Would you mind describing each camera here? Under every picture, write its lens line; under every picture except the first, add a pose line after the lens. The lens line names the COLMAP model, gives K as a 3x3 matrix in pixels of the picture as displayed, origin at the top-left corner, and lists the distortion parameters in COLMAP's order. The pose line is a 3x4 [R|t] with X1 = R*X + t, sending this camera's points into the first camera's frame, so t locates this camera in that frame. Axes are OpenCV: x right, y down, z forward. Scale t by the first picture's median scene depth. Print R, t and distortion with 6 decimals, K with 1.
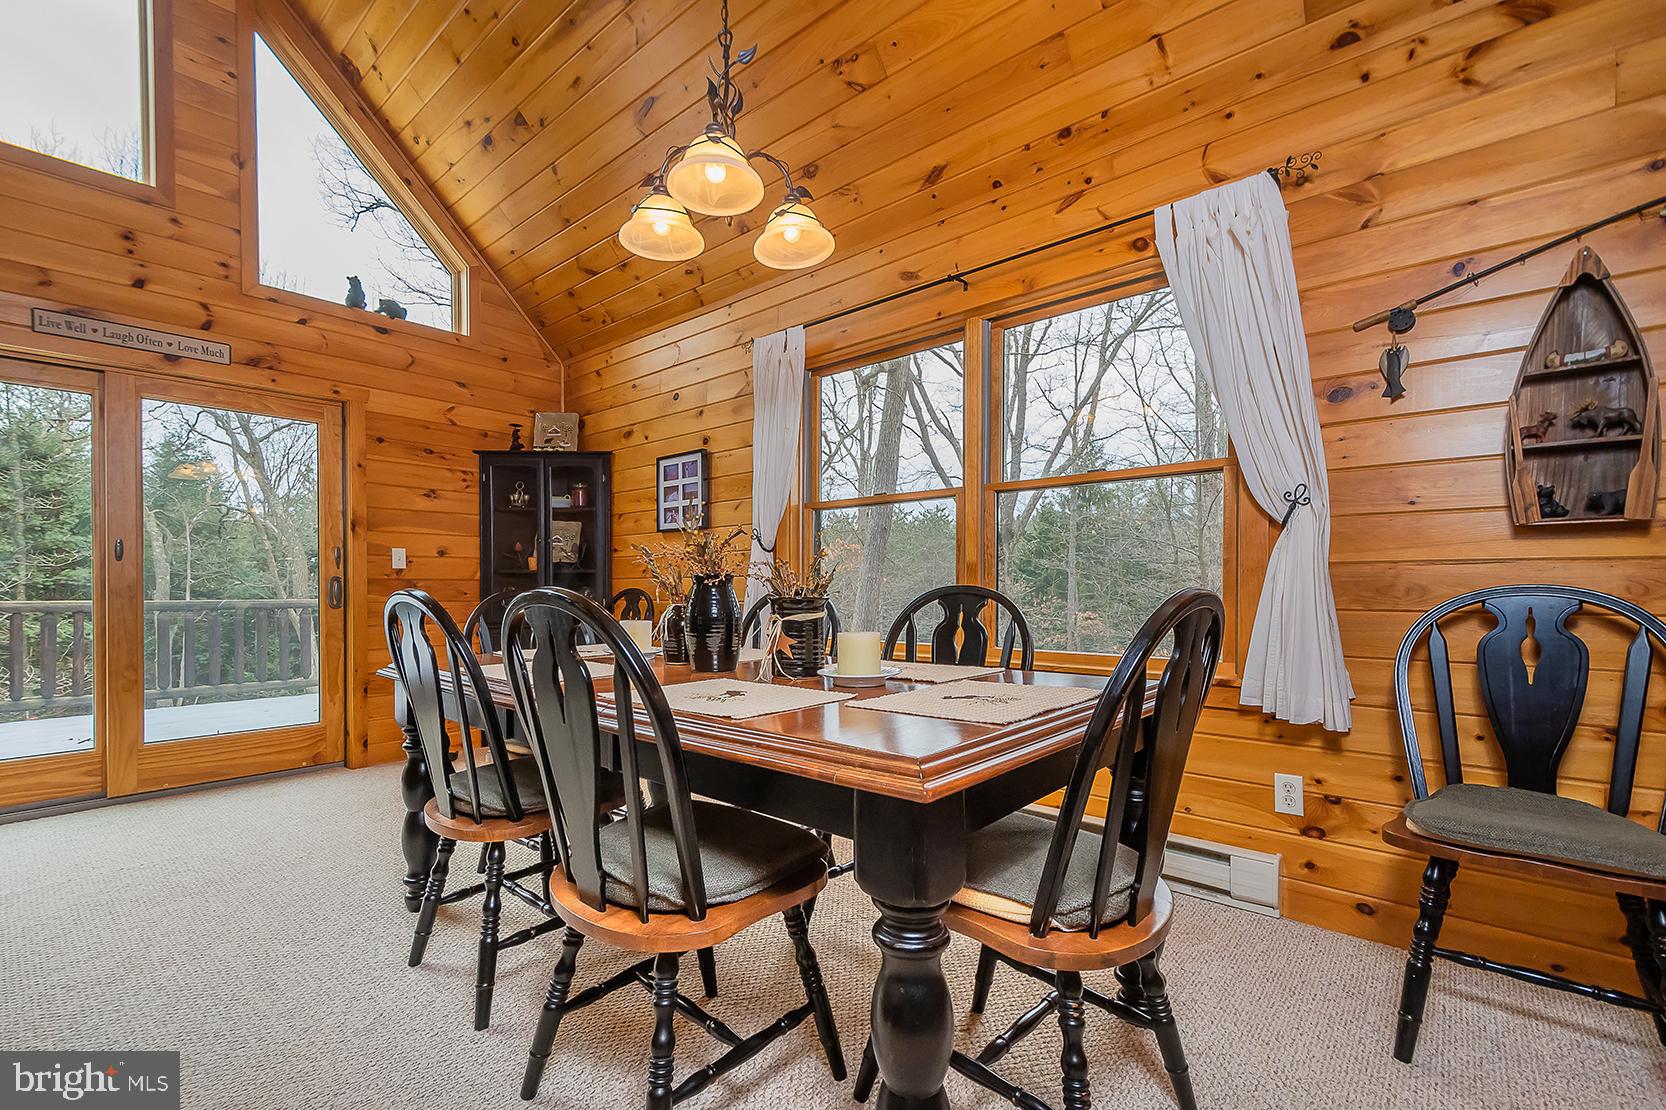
lens RADIAL K [[724.2, 0, 830.0], [0, 724.2, 594.9], [0, 0, 1]] dist [0.022633, -0.008370]
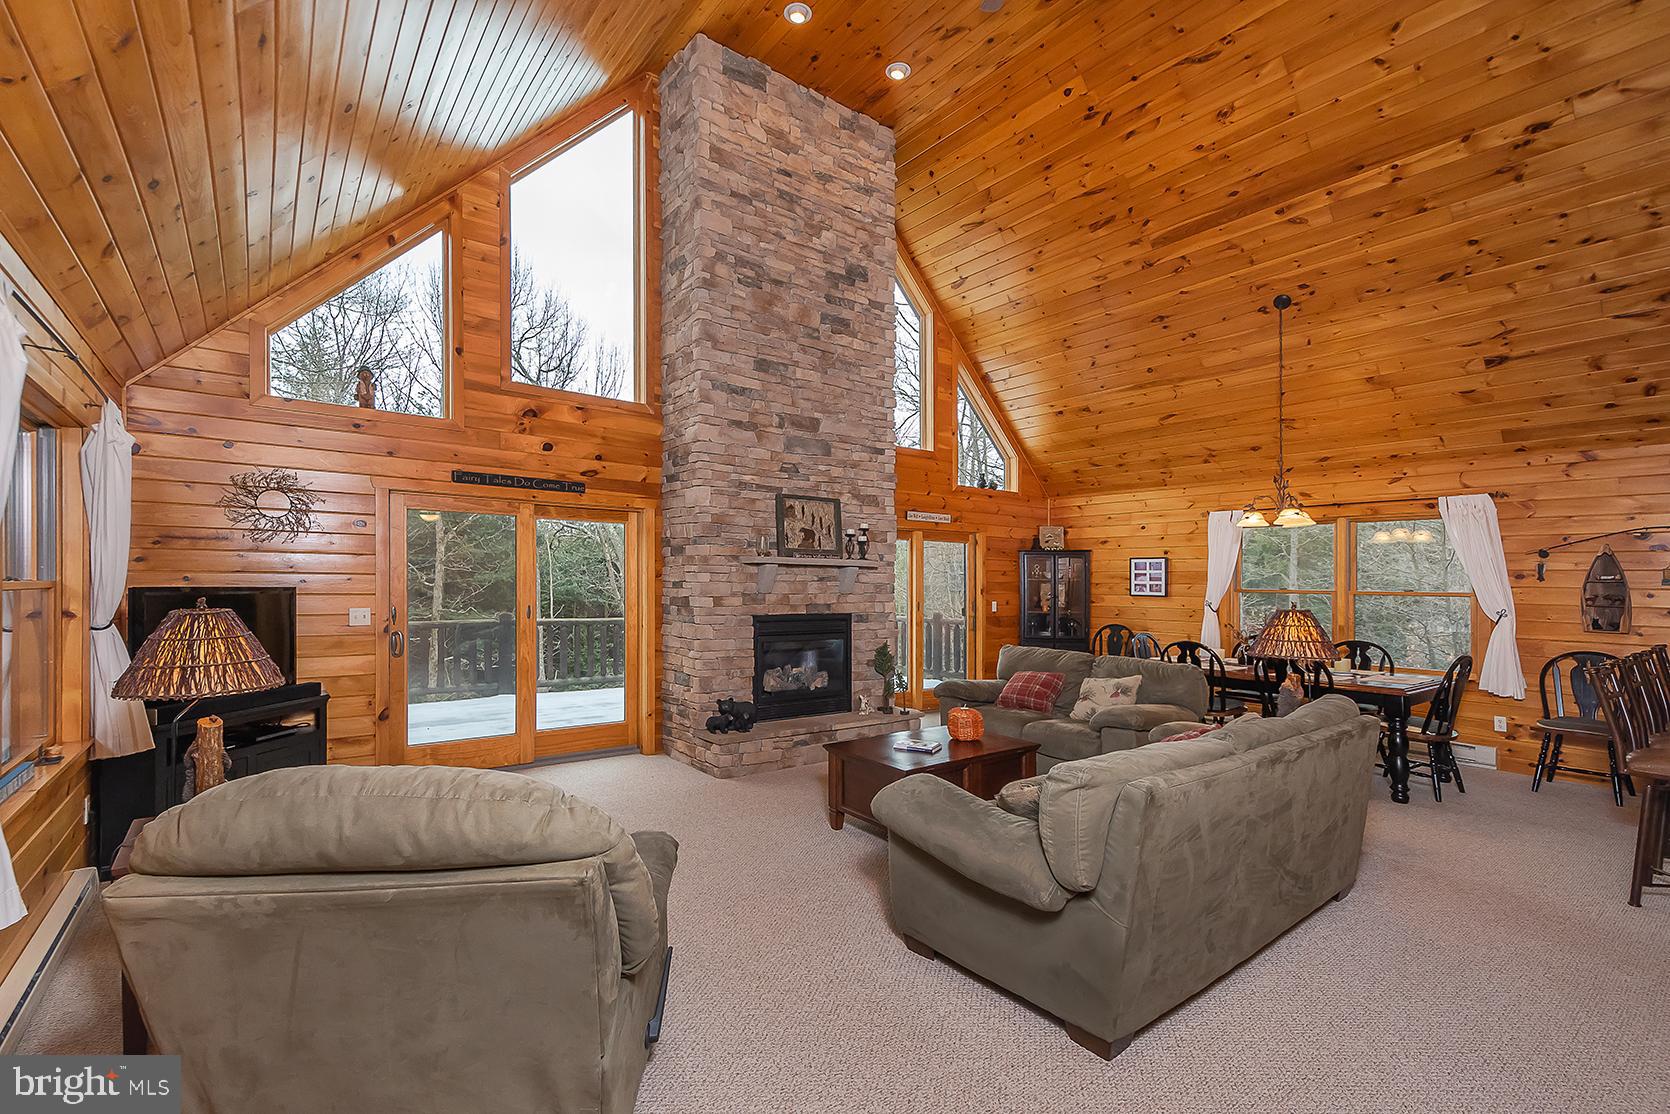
lens RADIAL K [[726.0, 0, 831.0], [0, 726.0, 567.8], [0, 0, 1]] dist [0.022633, -0.008370]
pose [[0.979740, 0.009114, -0.200068, -0.682075], [-0.014660, 0.999548, -0.026259, -0.104595], [0.199738, 0.028660, 0.979430, -1.181449]]
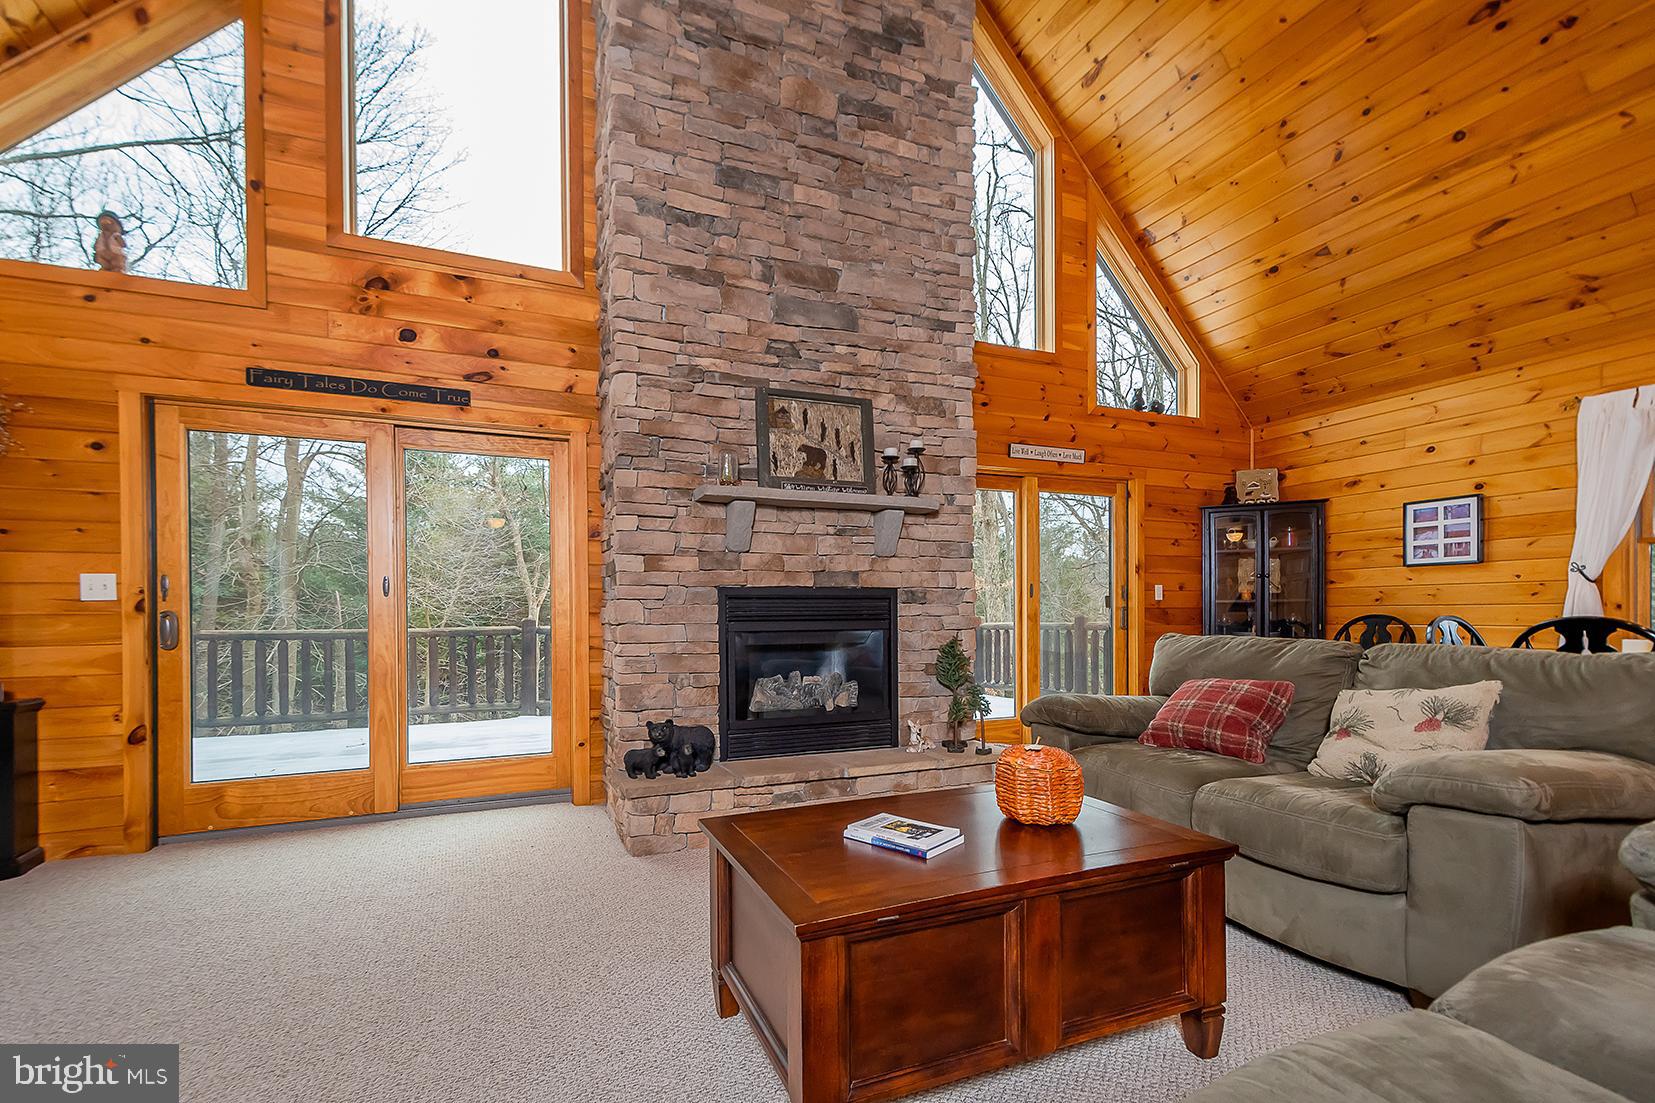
lens RADIAL K [[719.4, 0, 835.4], [0, 719.4, 620.4], [0, 0, 1]] dist [0.022633, -0.008370]
pose [[0.907895, 0.001739, -0.419194, -0.619778], [-0.001480, 0.999998, 0.000942, 0.001157], [0.419195, -0.000234, 0.907896, -0.487891]]
